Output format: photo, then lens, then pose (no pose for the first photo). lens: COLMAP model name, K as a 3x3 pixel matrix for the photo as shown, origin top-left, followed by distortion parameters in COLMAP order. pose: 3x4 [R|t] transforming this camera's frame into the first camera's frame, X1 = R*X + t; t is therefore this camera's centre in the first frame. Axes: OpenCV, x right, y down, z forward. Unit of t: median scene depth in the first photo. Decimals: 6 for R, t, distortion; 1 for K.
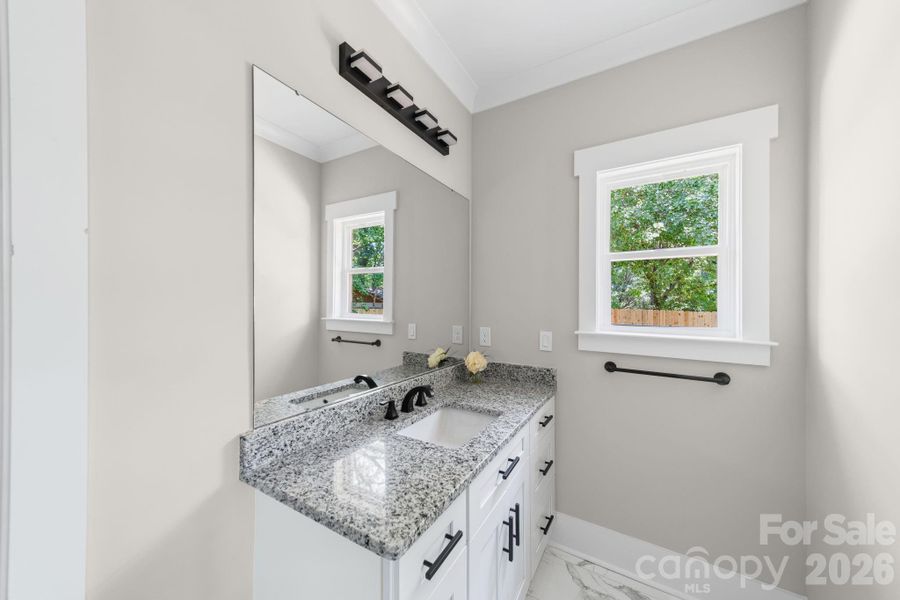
lens RADIAL K [[317.2, 0, 455.7], [0, 317.2, 297.3], [0, 0, 1]] dist [0.009781, -0.000574]
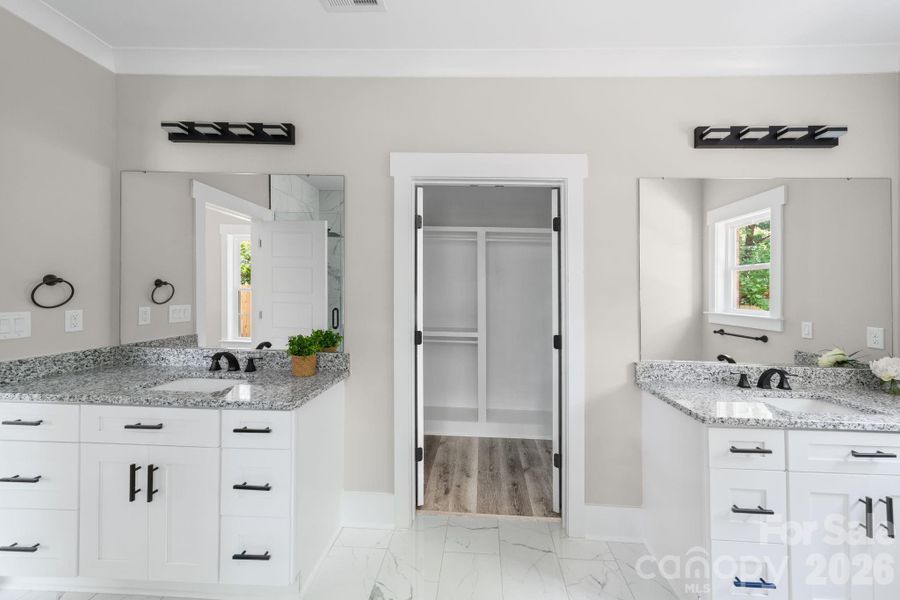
lens RADIAL K [[317.2, 0, 469.0], [0, 317.2, 290.5], [0, 0, 1]] dist [0.009781, -0.000574]
pose [[0.462673, -0.008948, -0.886484, 0.312086], [0.001609, 0.999956, -0.009254, -0.003271], [0.886528, 0.002856, 0.462667, -0.425562]]
